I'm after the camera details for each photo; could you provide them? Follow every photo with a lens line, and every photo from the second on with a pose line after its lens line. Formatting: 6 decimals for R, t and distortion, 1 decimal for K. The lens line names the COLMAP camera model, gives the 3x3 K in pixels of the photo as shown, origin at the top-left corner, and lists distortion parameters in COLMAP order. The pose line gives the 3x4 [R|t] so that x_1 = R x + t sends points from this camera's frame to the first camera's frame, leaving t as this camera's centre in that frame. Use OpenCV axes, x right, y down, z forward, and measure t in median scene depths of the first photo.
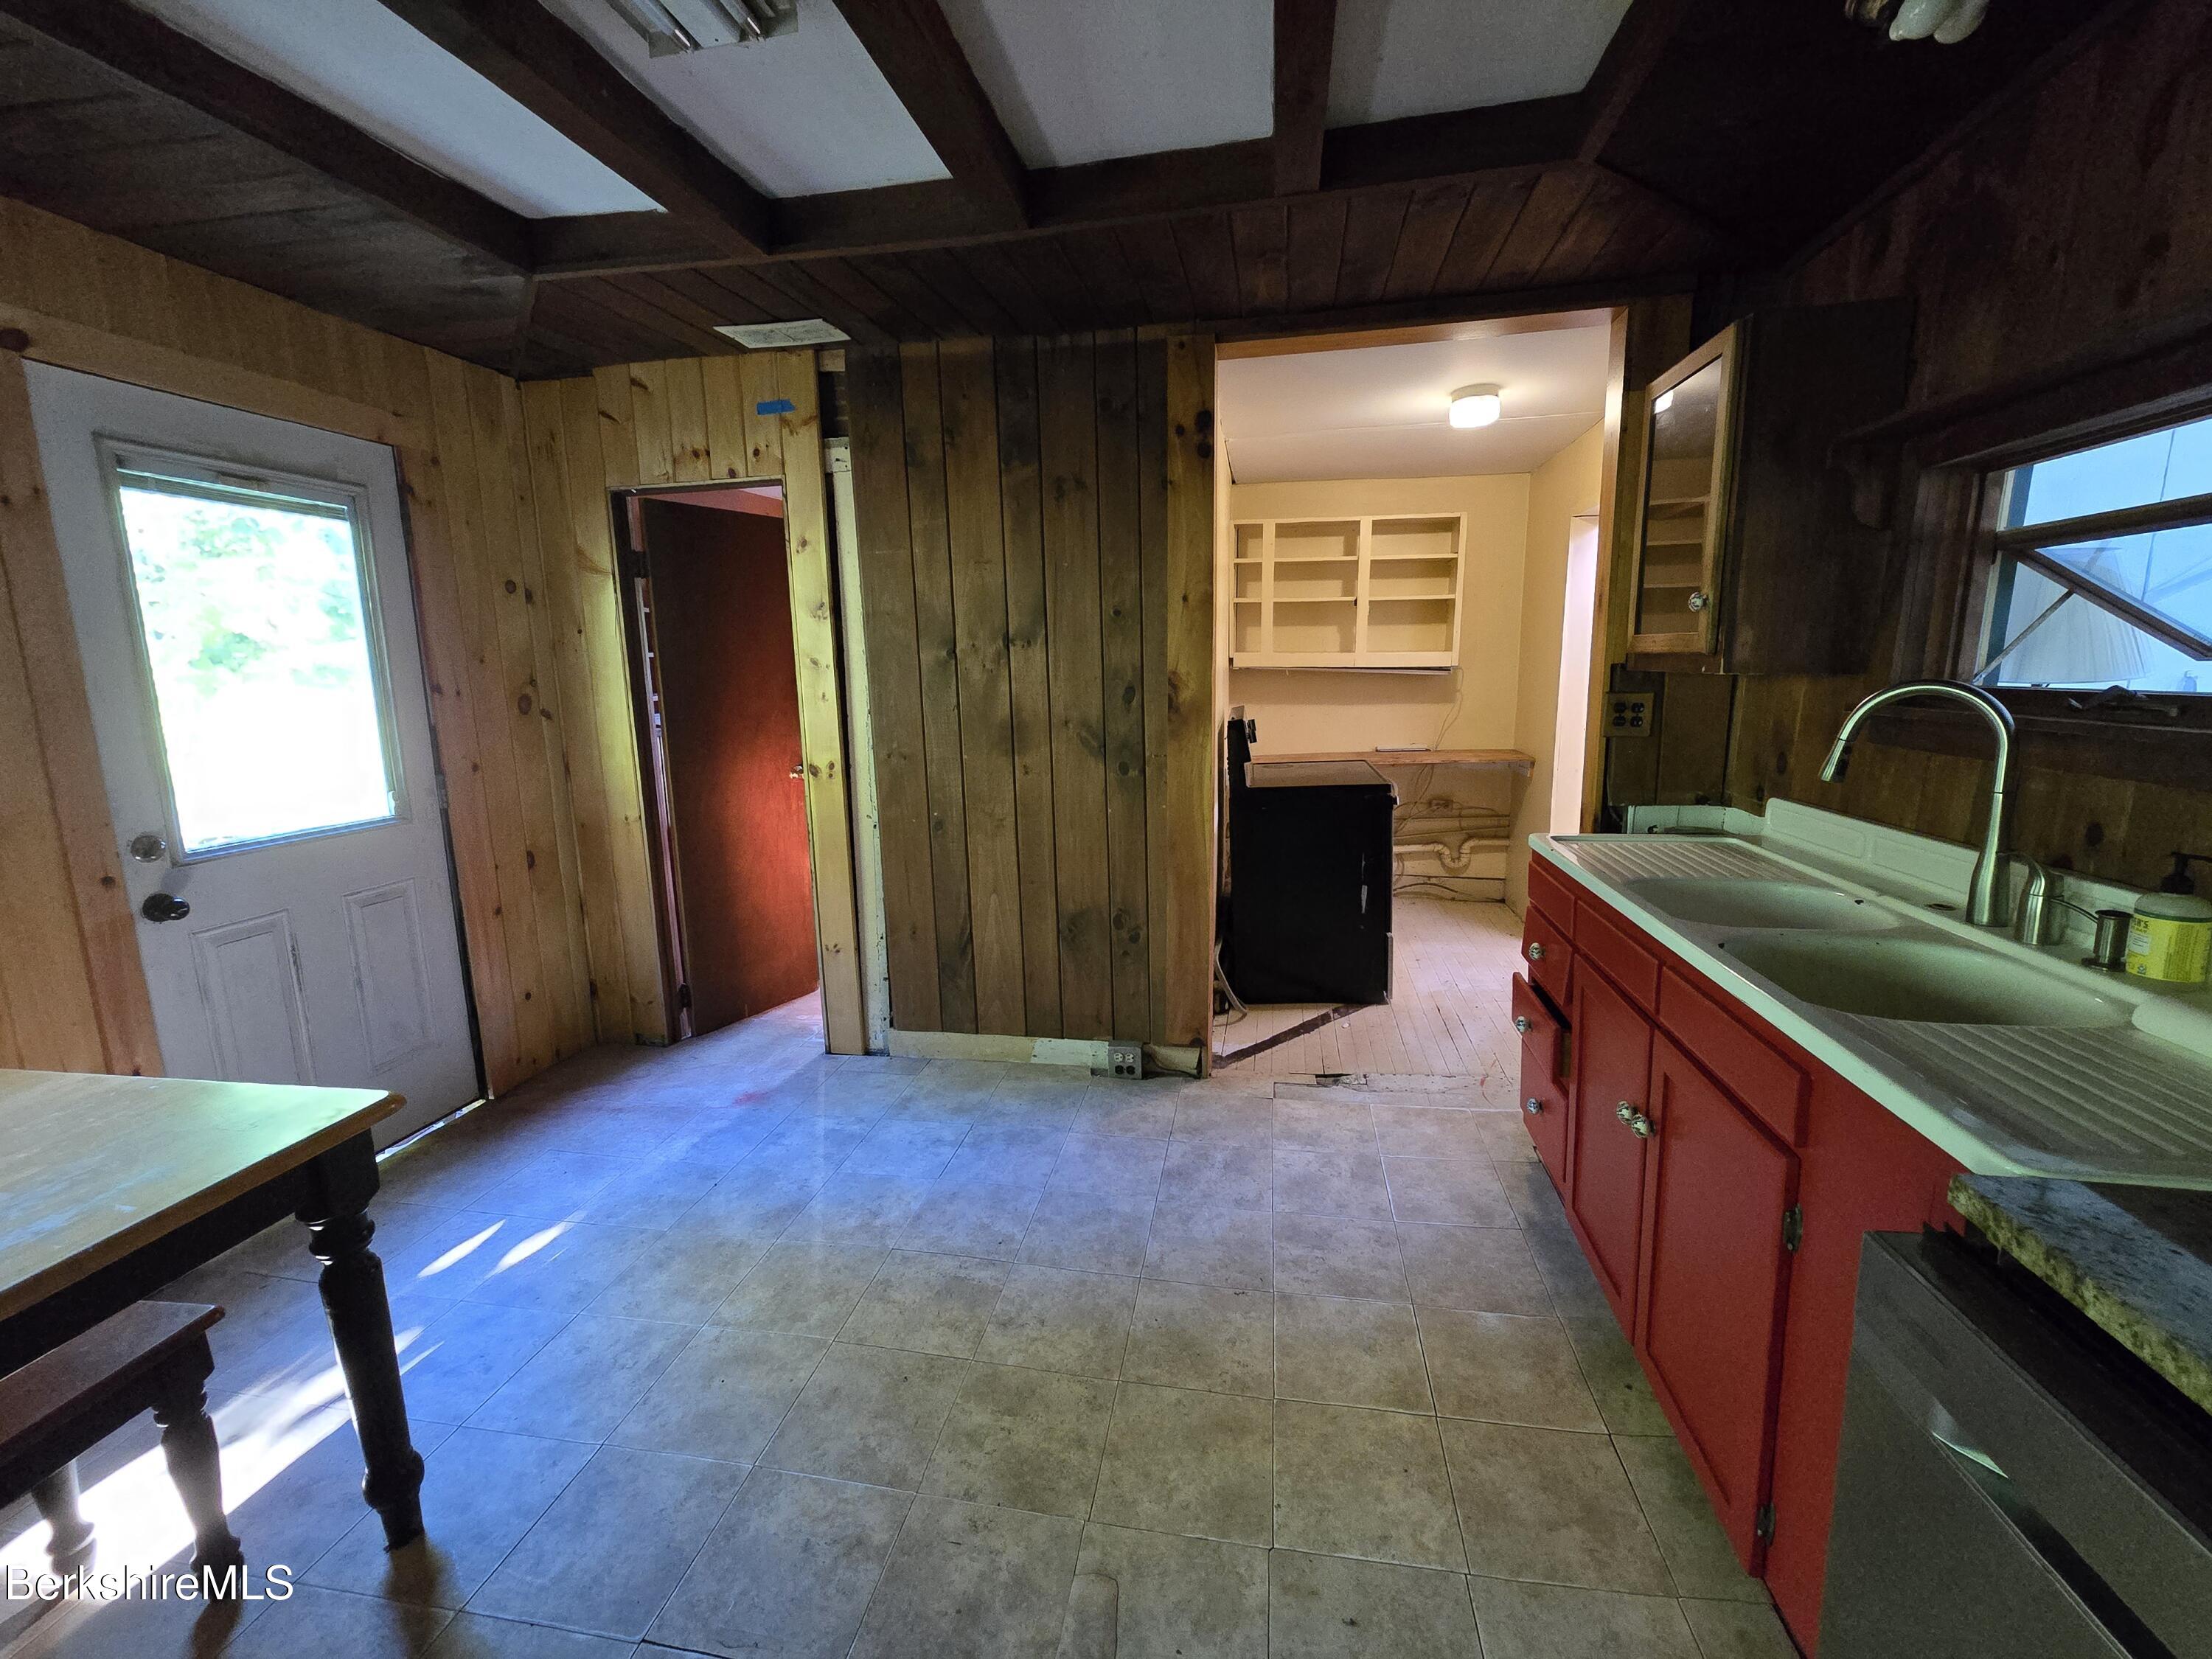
lens RADIAL K [[906.2, 0, 1111.9], [0, 906.2, 820.4], [0, 0, 1]] dist [-0.011230, 0.000178]
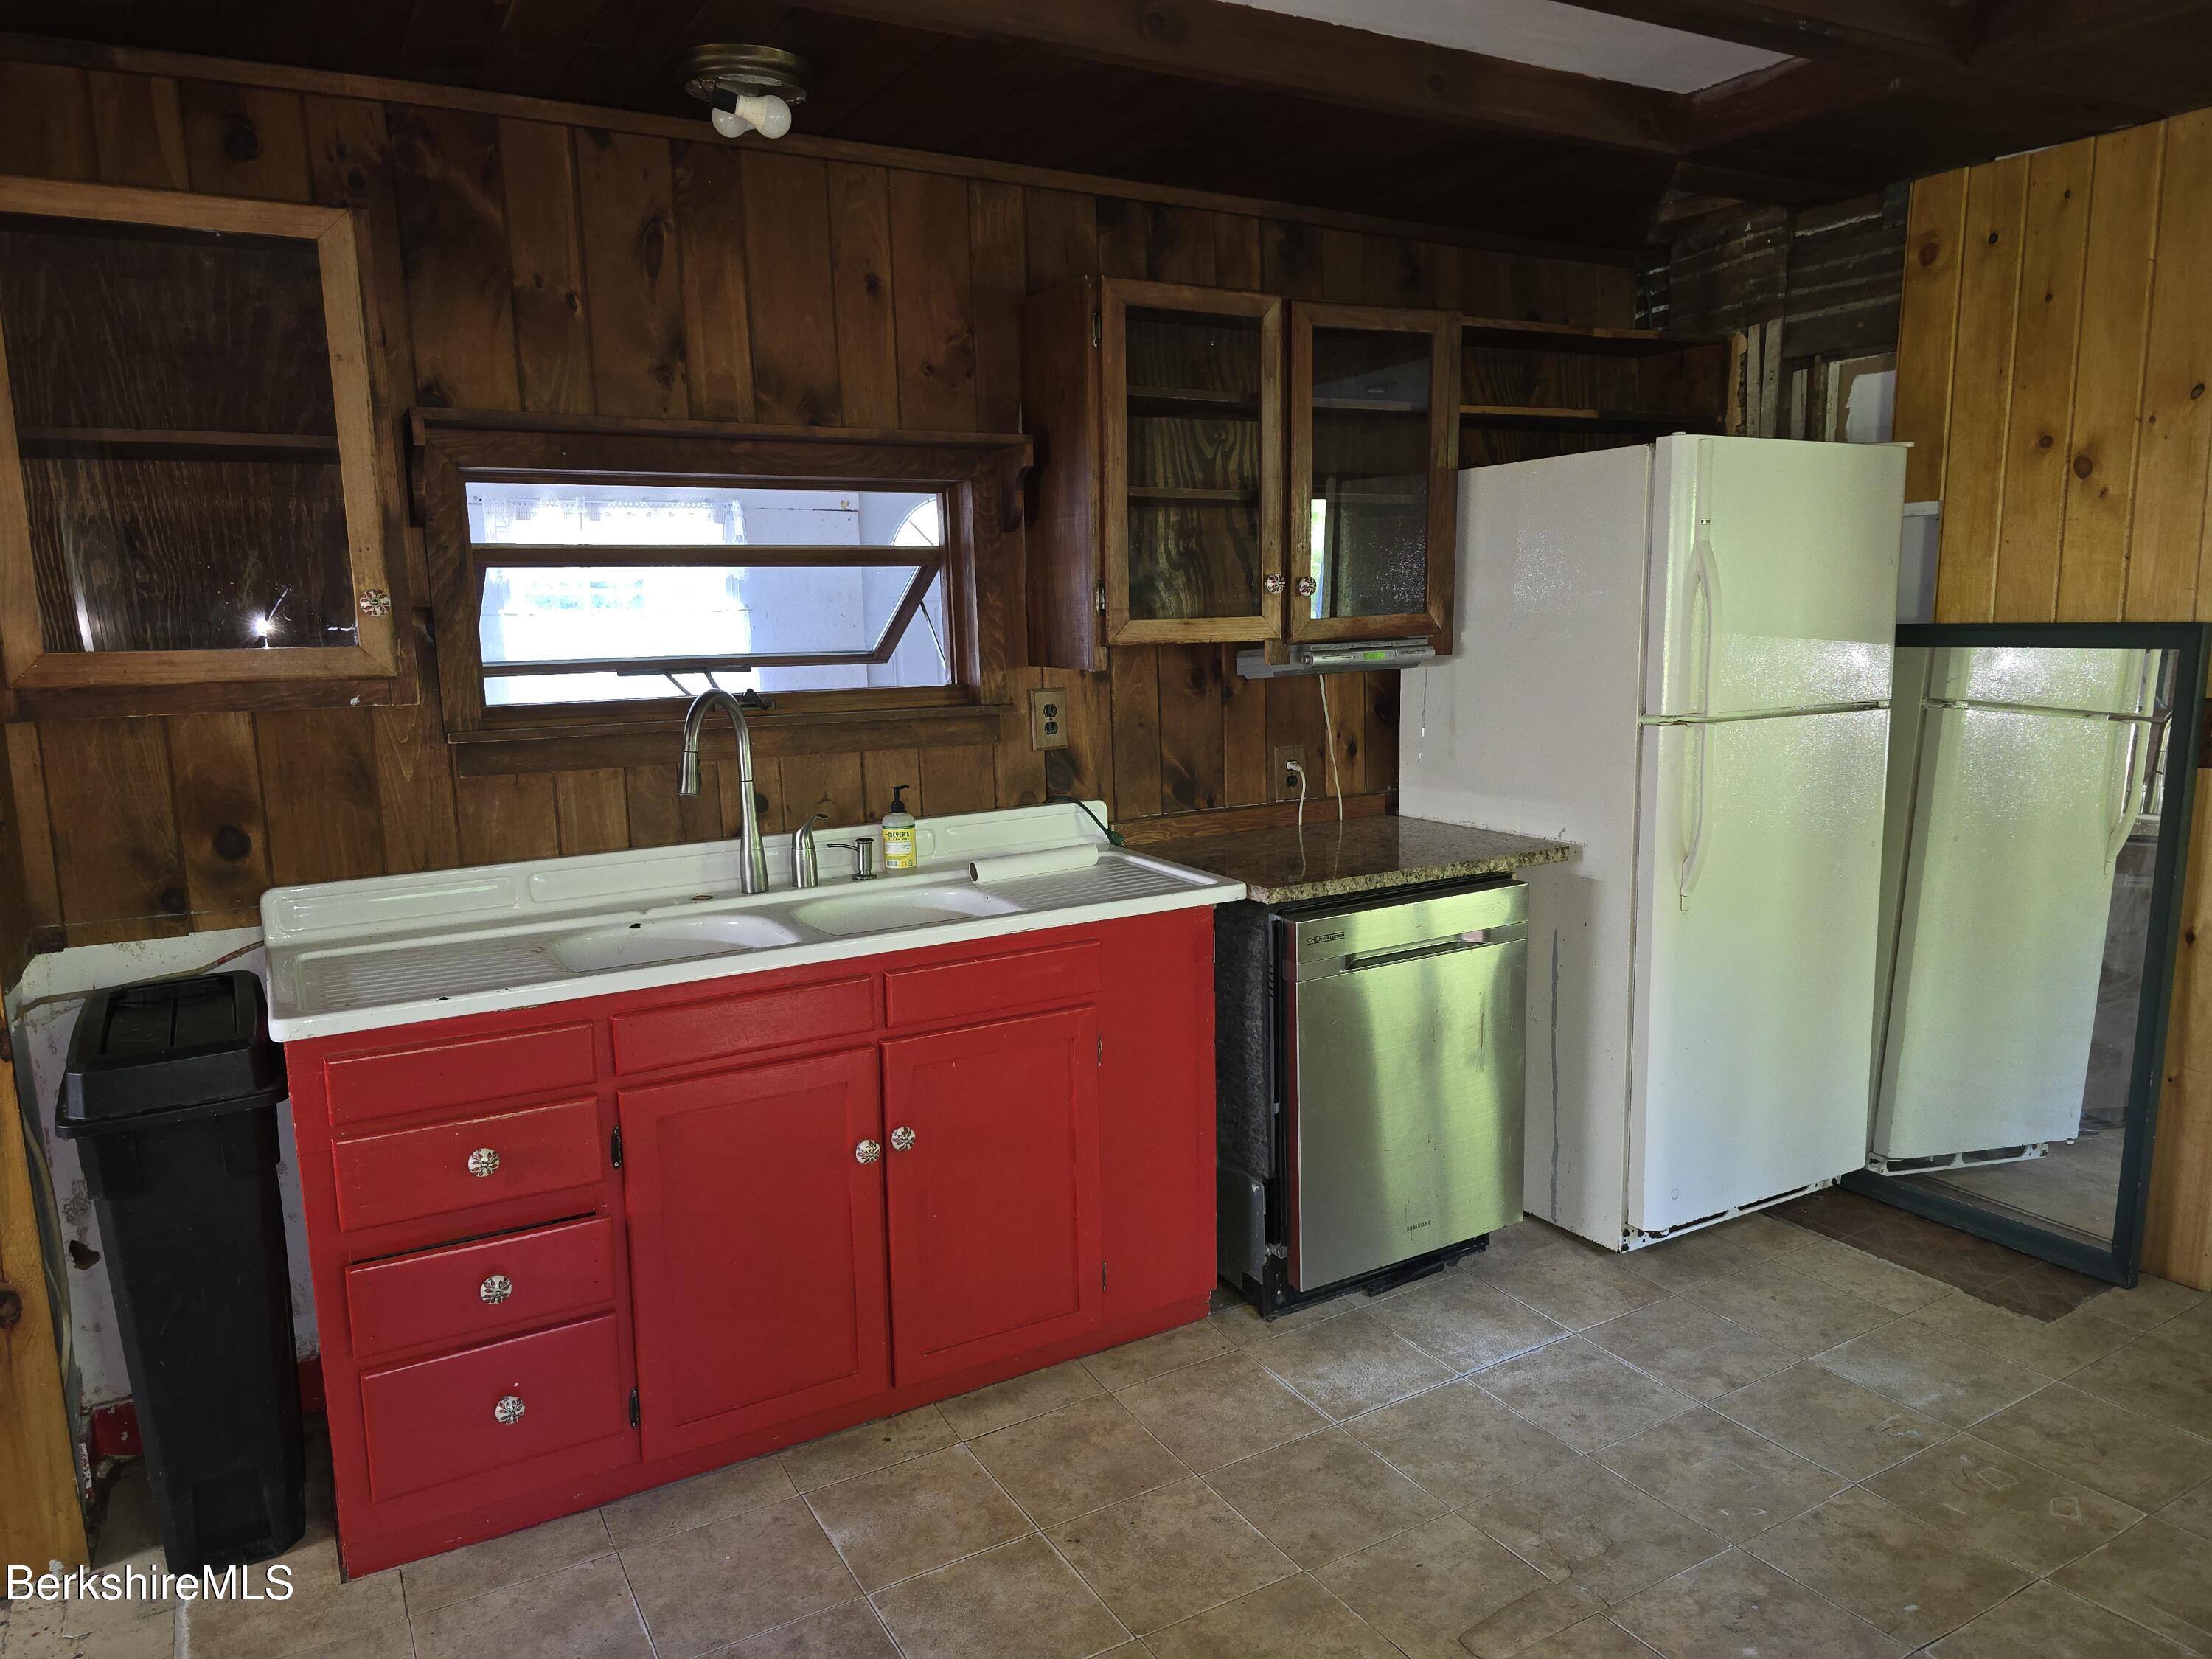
lens RADIAL K [[1484.2, 0, 1084.9], [0, 1484.2, 870.5], [0, 0, 1]] dist [0.040890, -0.036225]
pose [[-0.634719, -0.096367, 0.766710, -0.667474], [0.168761, 0.950956, 0.259234, -0.292389], [-0.754090, 0.293931, -0.587327, 1.526317]]
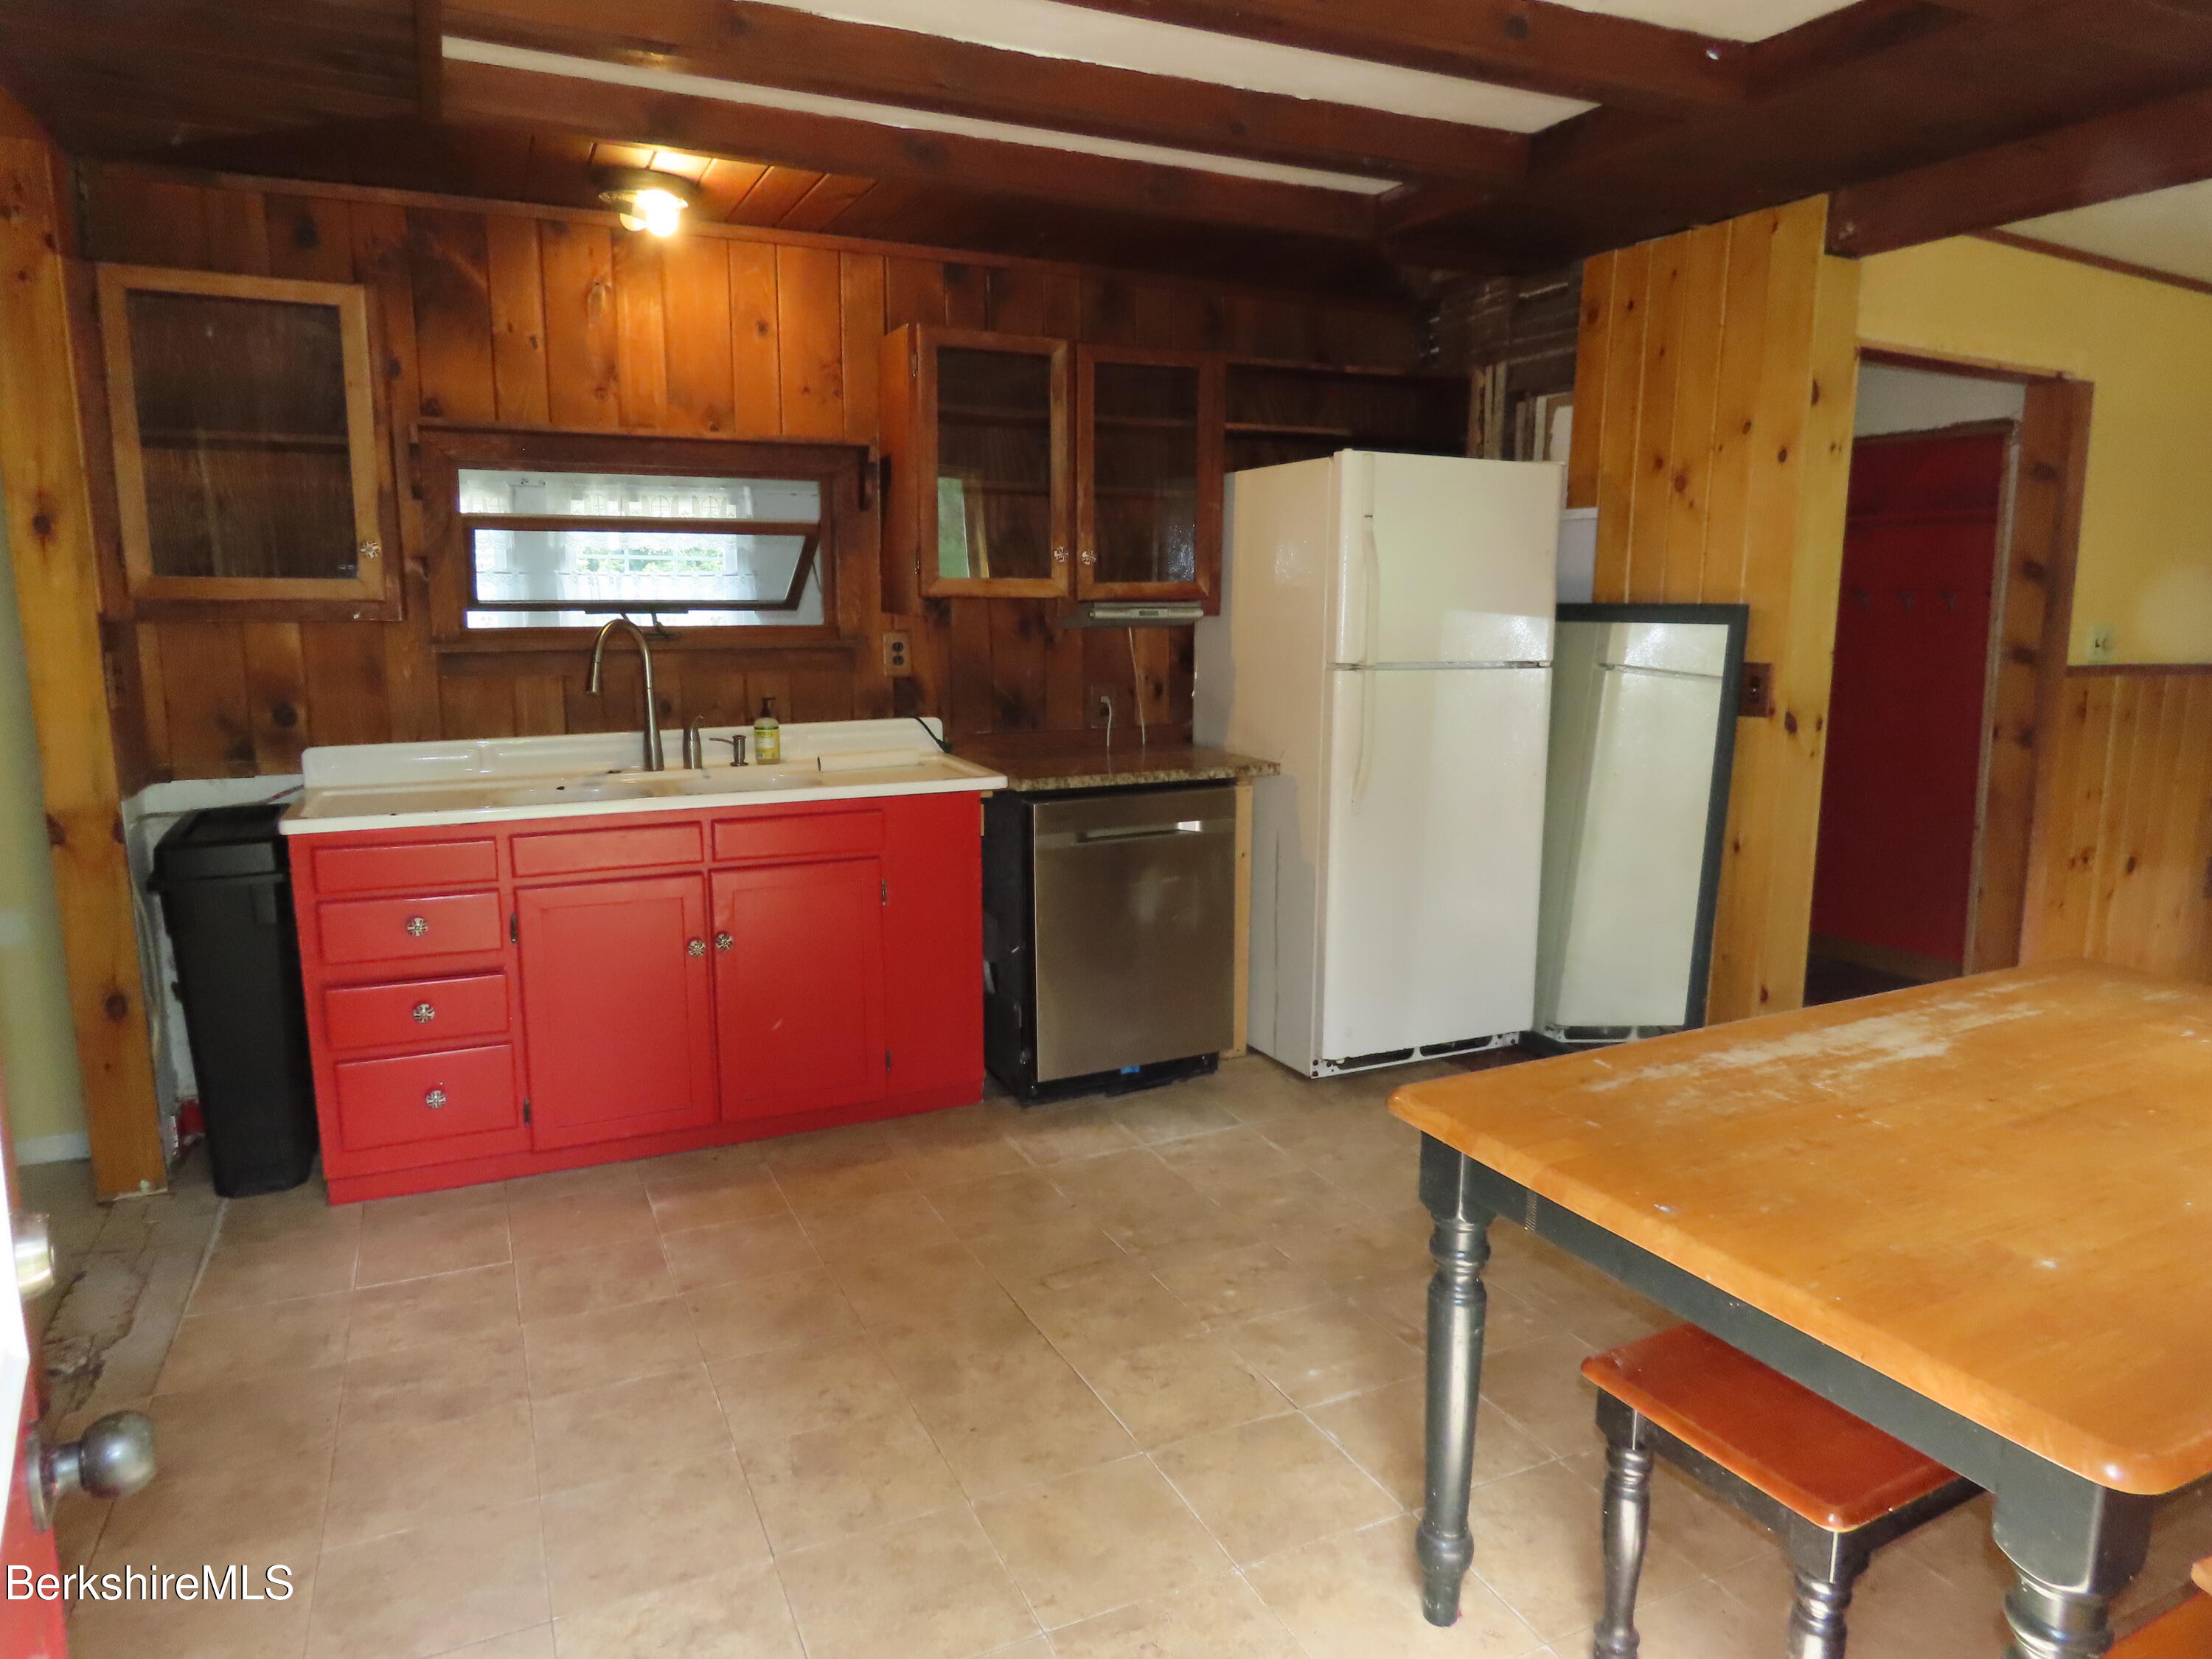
lens RADIAL K [[1393.7, 0, 1100.1], [0, 1393.7, 849.6], [0, 0, 1]] dist [-0.019637, 0.007865]
pose [[-0.571629, -0.125248, 0.810897, -1.287689], [0.148924, 0.956029, 0.252646, -0.221260], [-0.806884, 0.265181, -0.527842, 1.442673]]
